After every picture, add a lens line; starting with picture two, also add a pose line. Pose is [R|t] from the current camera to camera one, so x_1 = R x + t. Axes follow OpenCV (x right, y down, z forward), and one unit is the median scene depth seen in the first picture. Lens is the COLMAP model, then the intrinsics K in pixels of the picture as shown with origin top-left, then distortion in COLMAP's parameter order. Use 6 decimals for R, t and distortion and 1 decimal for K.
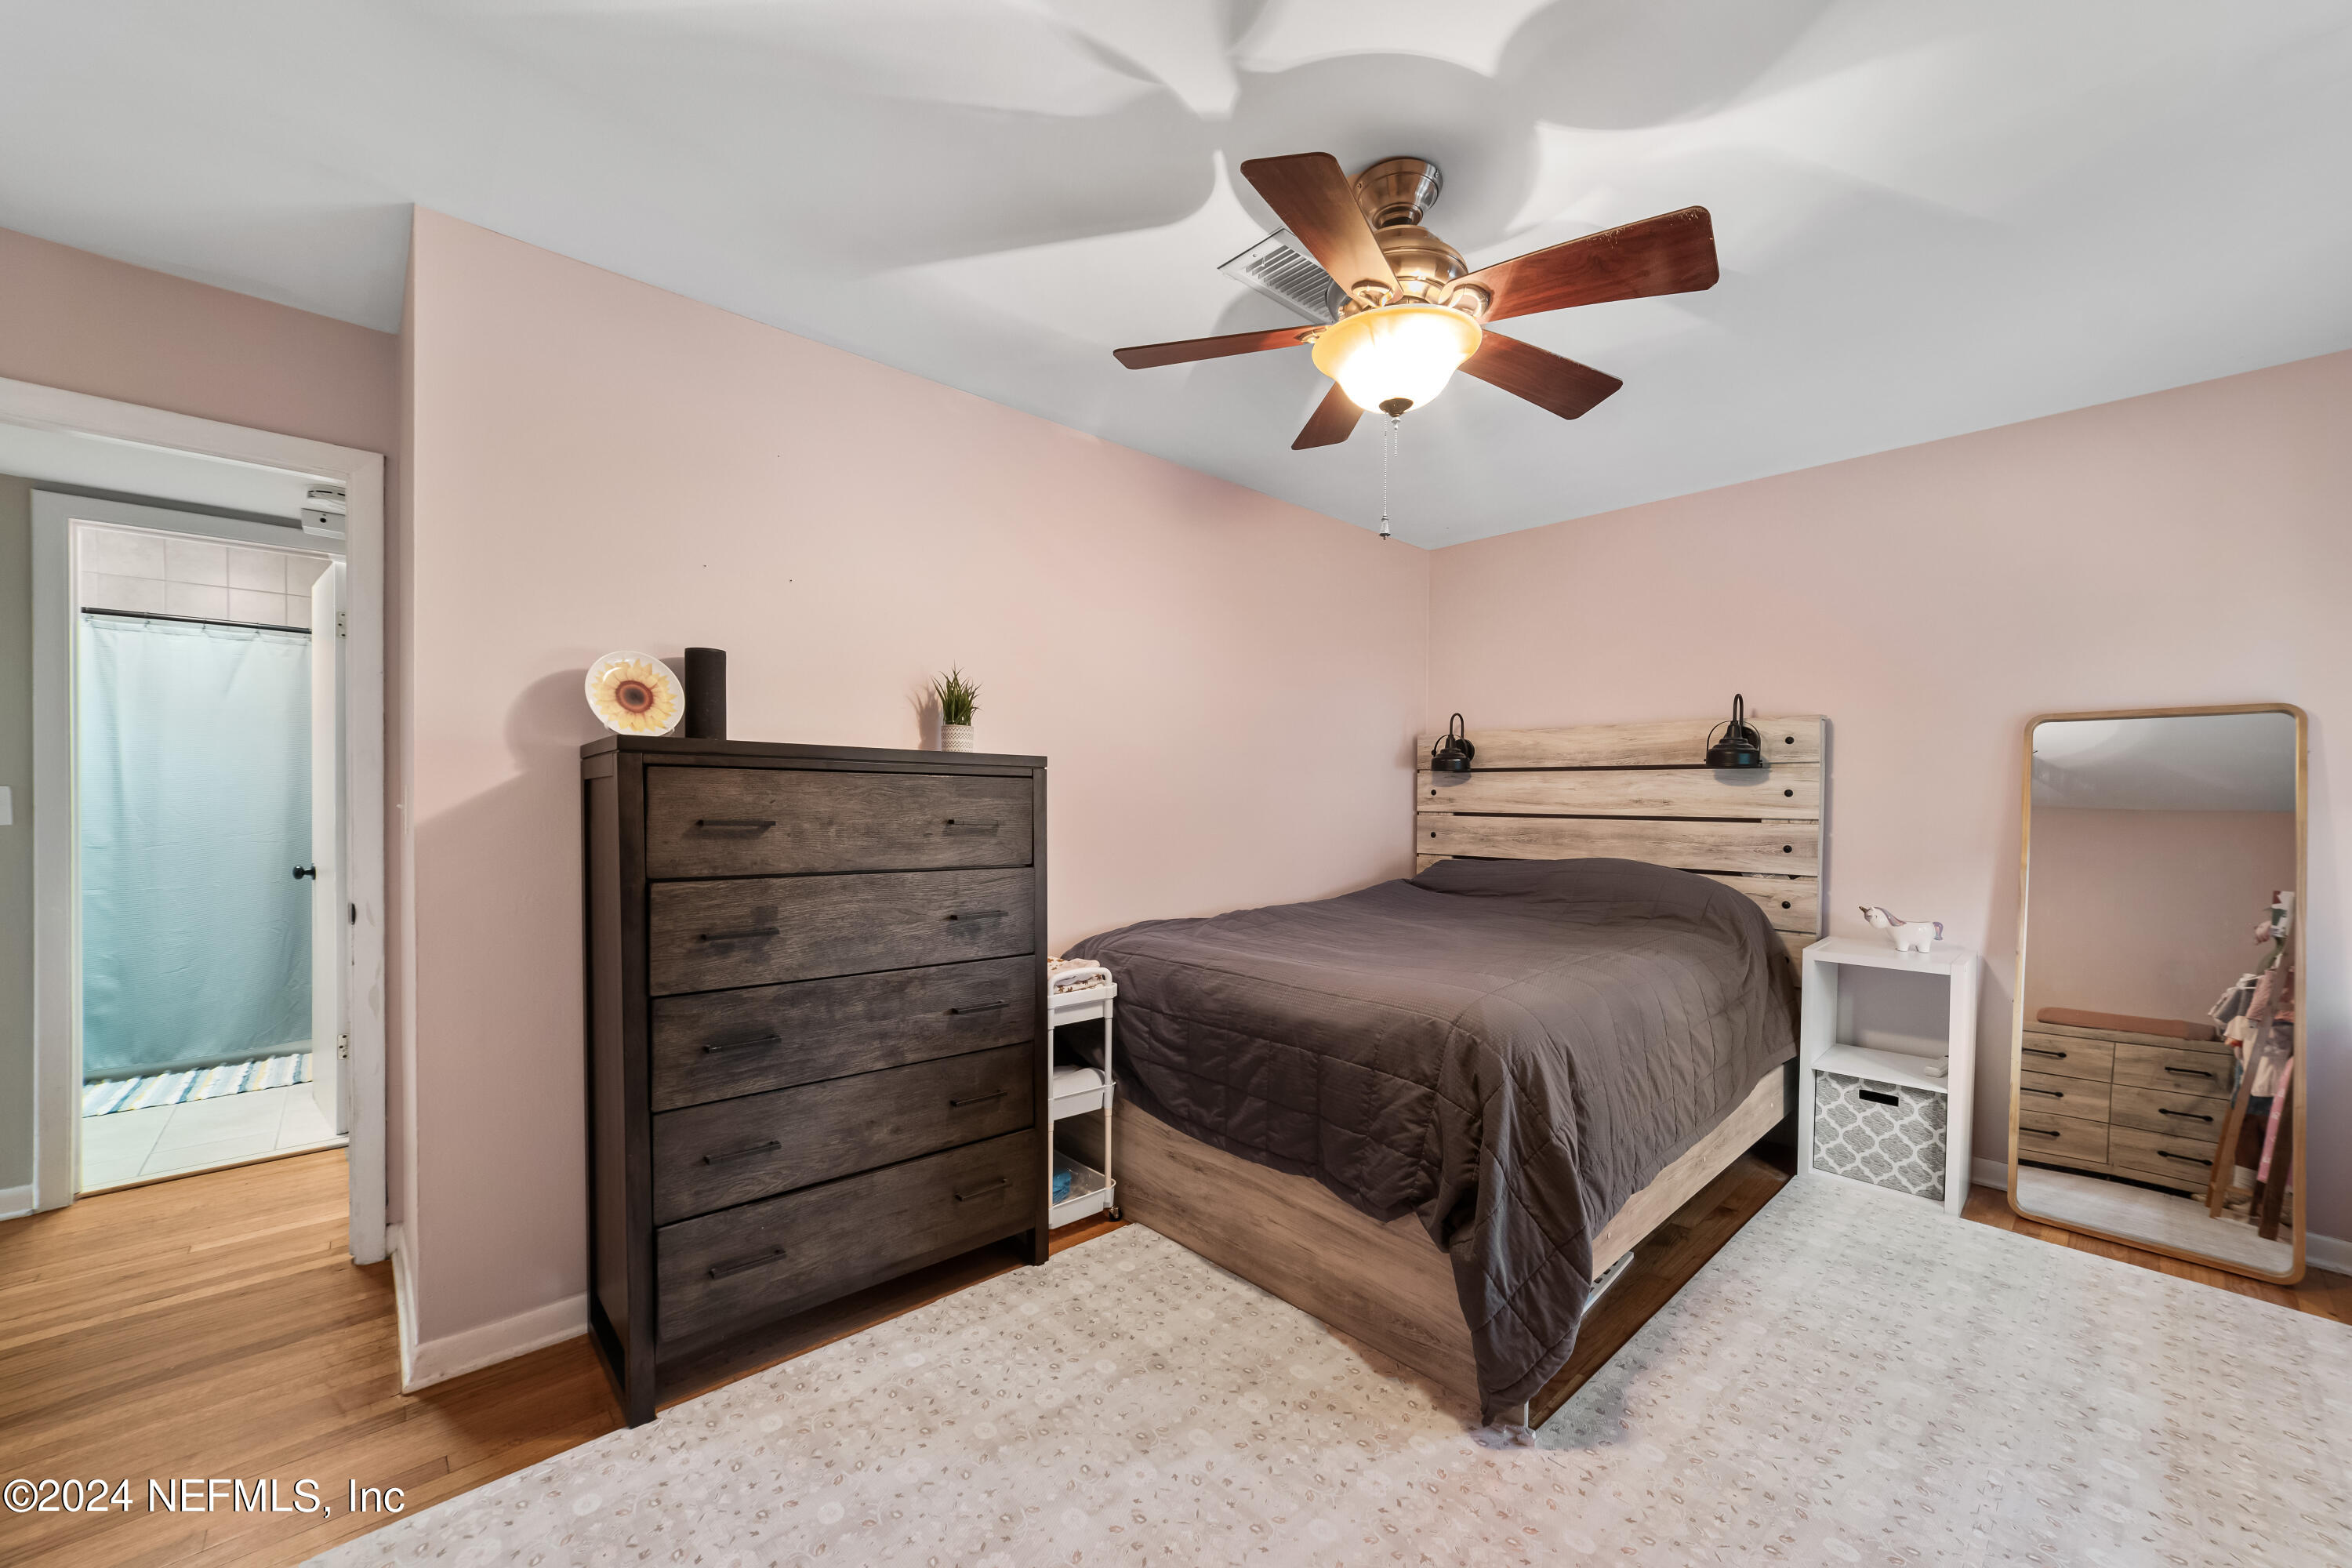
lens RADIAL K [[889.9, 0, 1182.9], [0, 889.9, 814.2], [0, 0, 1]] dist [-0.017755, 0.007634]
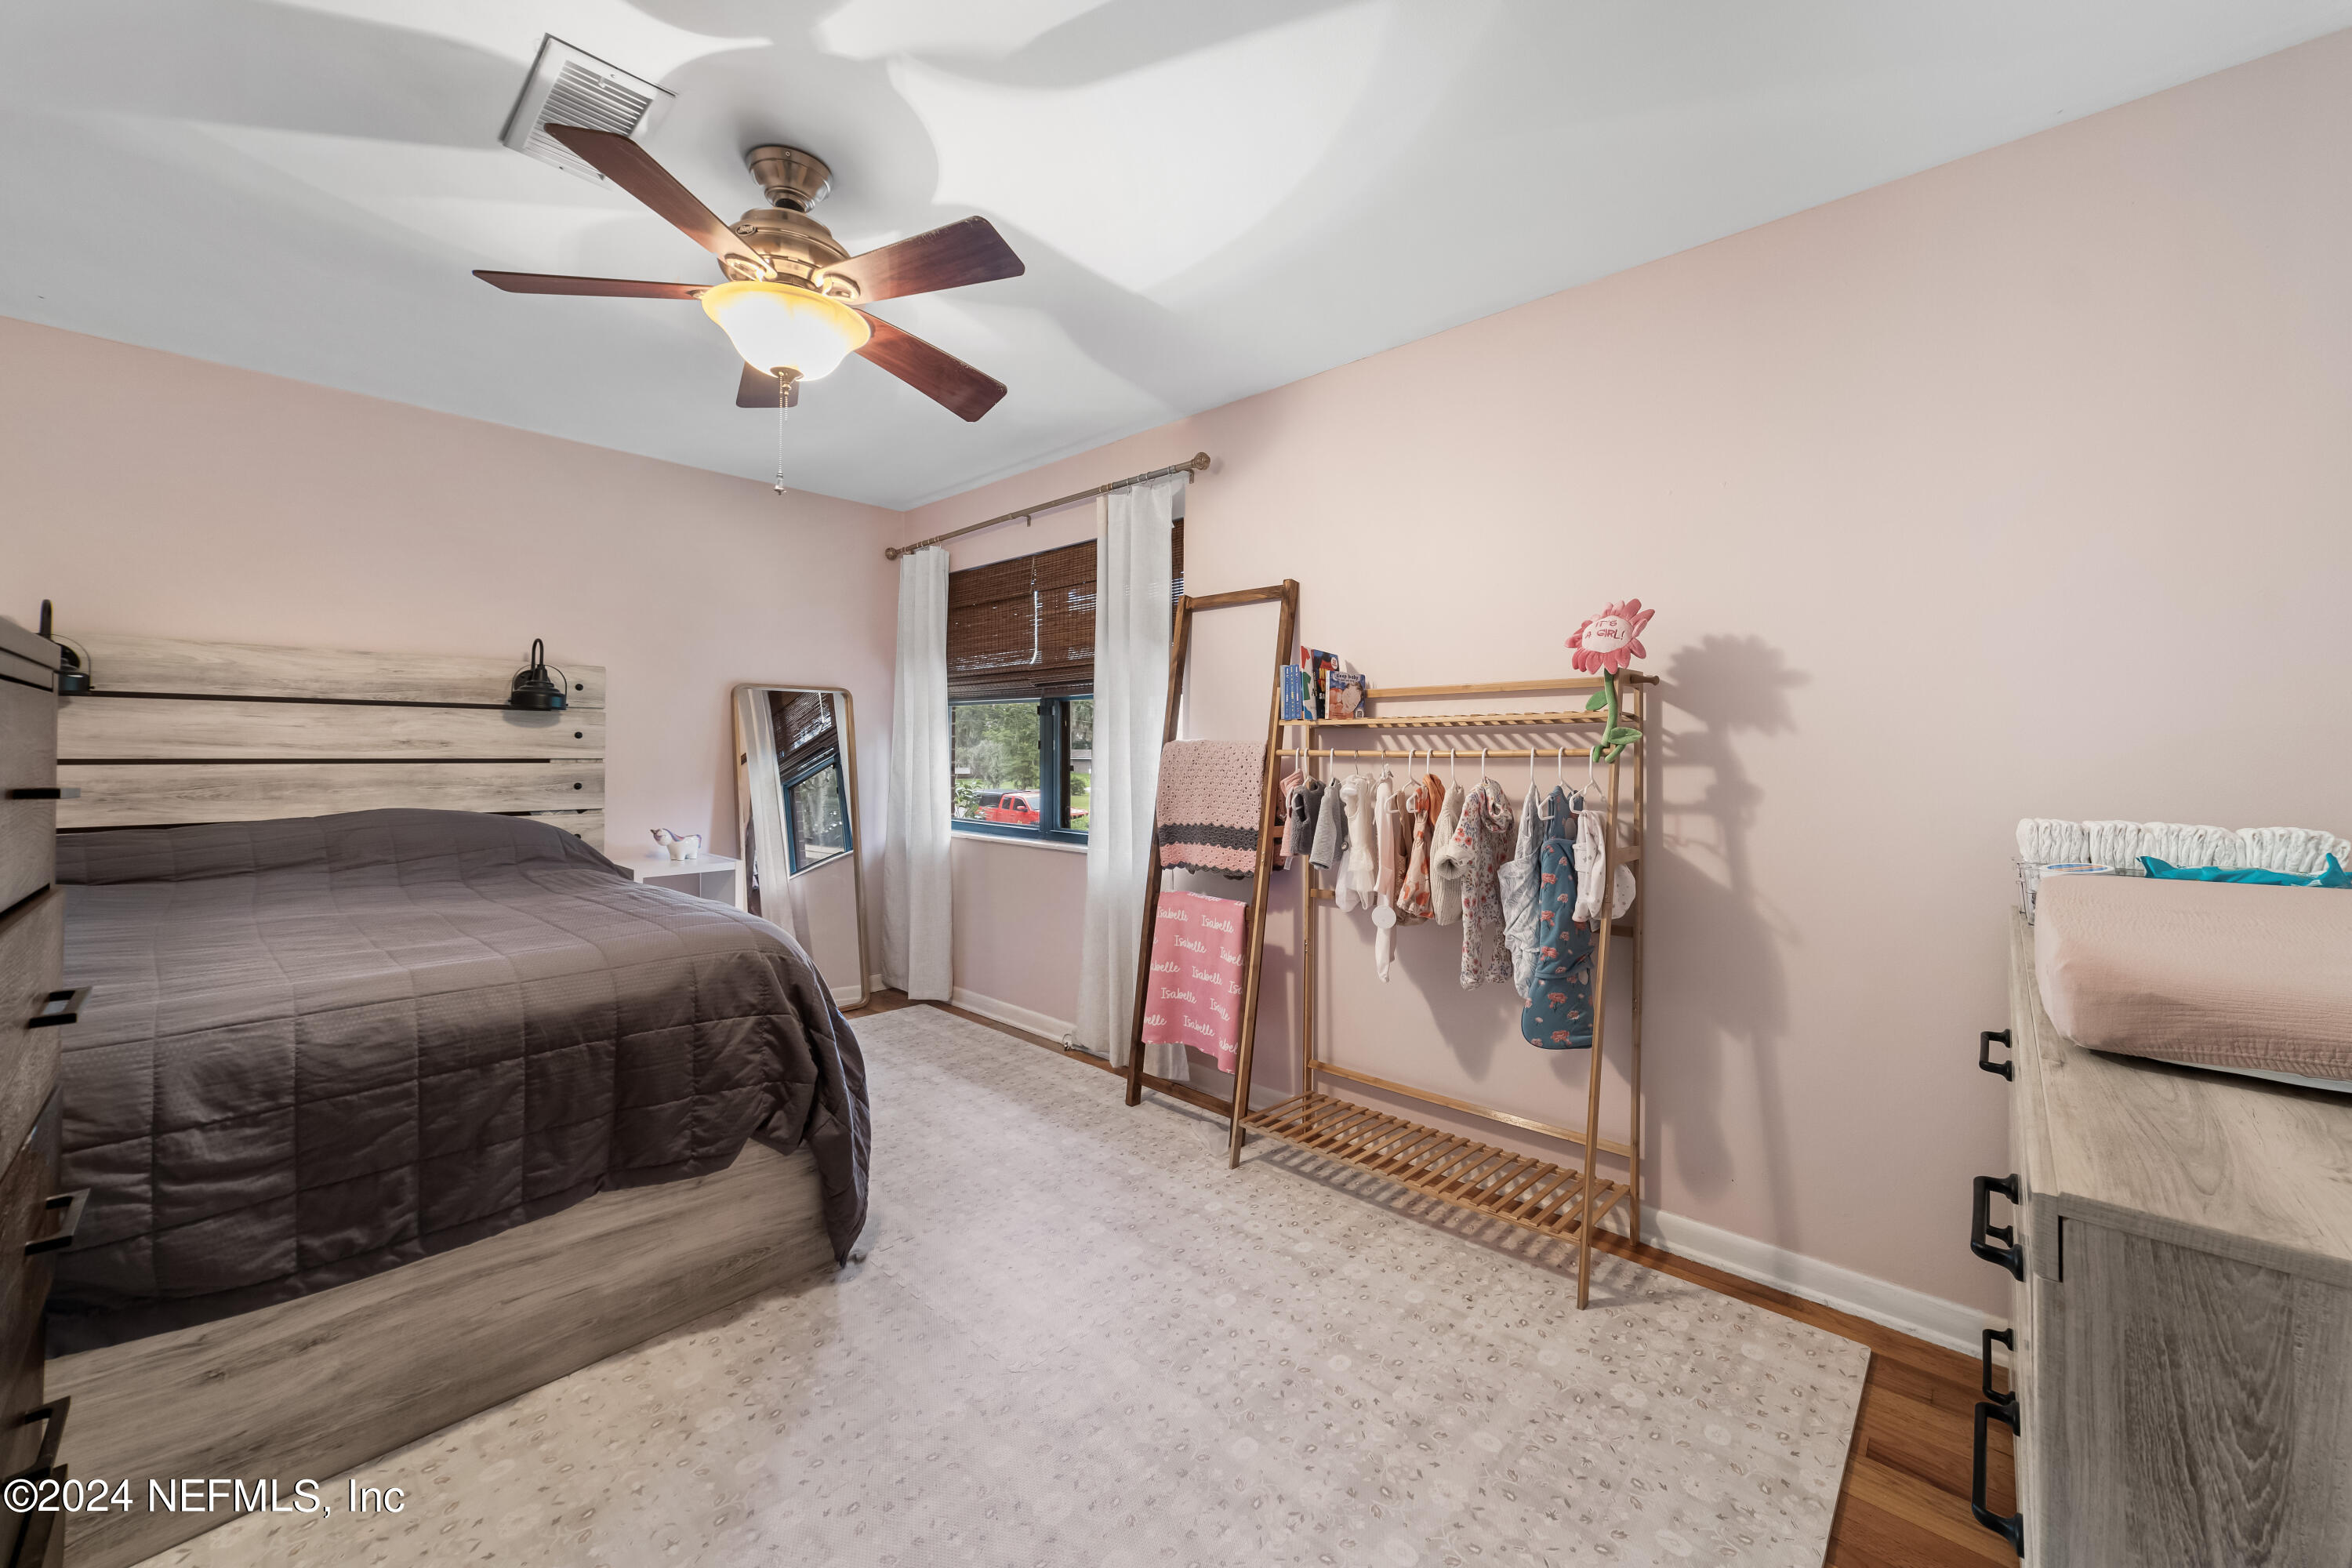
lens RADIAL K [[889.9, 0, 1189.2], [0, 889.9, 744.6], [0, 0, 1]] dist [-0.017755, 0.007634]
pose [[-0.066319, -0.000177, 0.997798, -0.456832], [0.011956, 0.999928, 0.000972, -0.004089], [-0.997727, 0.011994, -0.066312, 0.315349]]
